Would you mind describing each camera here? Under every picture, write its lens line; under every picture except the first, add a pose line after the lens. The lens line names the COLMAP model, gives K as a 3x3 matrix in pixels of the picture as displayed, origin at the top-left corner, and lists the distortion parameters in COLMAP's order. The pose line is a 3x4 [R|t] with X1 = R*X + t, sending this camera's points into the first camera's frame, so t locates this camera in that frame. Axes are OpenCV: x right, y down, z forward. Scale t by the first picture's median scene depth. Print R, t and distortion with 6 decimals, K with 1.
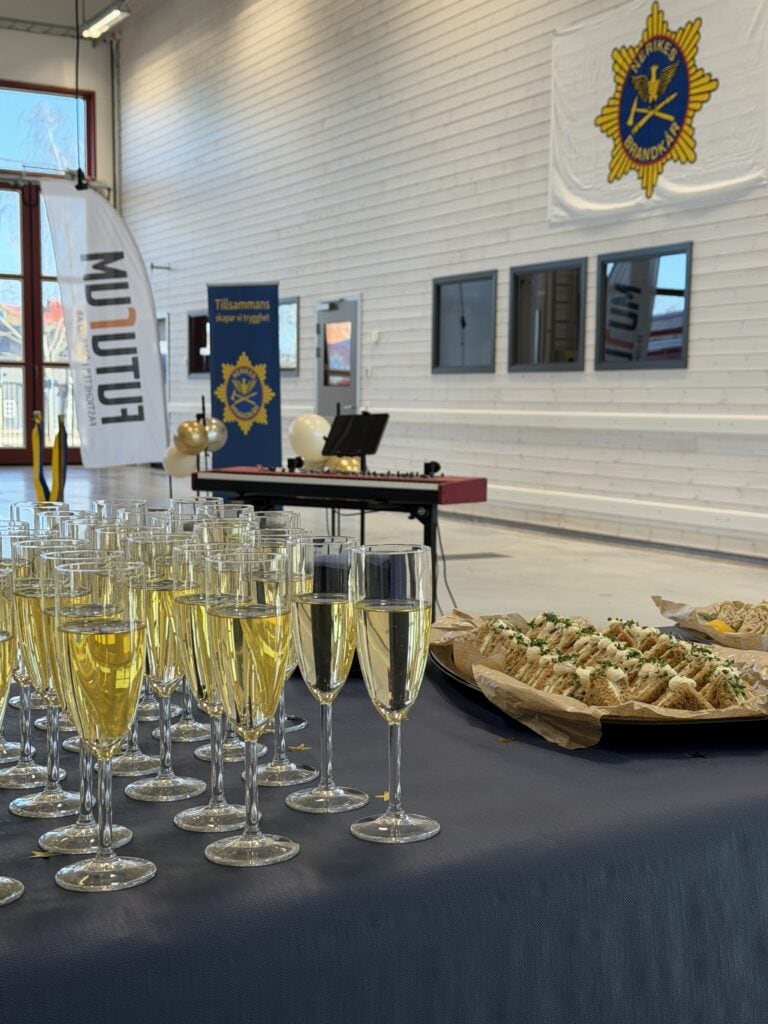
lens RADIAL K [[1421.2, 0, 384.0], [0, 1421.2, 512.0], [0, 0, 1]] dist [0.292990, -0.838625]
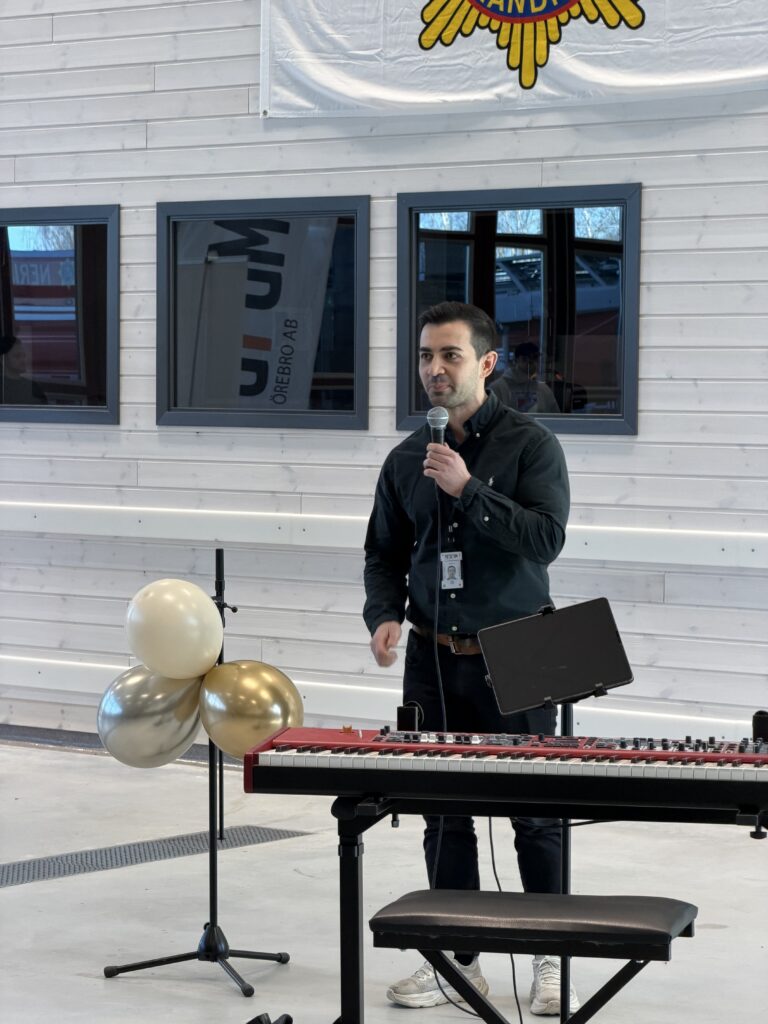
lens RADIAL K [[3114.8, 0, 384.0], [0, 3114.8, 512.0], [0, 0, 1]] dist [0.120553, 1.679321]
pose [[0.921081, -0.020764, 0.388816, -0.268226], [0.034183, 0.999034, -0.027626, -0.043072], [-0.387867, 0.038737, 0.920901, 0.041051]]
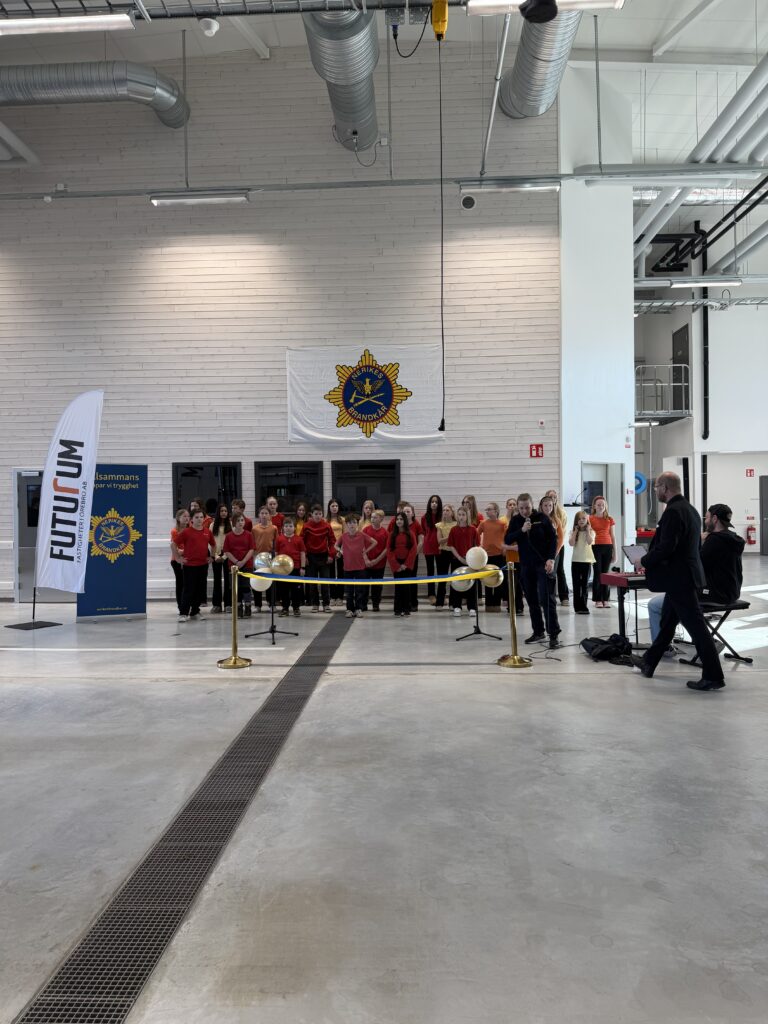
lens RADIAL K [[702.7, 0, 384.0], [0, 702.7, 512.0], [0, 0, 1]] dist [0.117685, -0.152626]
pose [[0.512436, -0.023242, 0.858411, -0.684111], [0.087173, 0.995878, -0.025074, -0.074008], [-0.854290, 0.087679, 0.512349, 0.431252]]
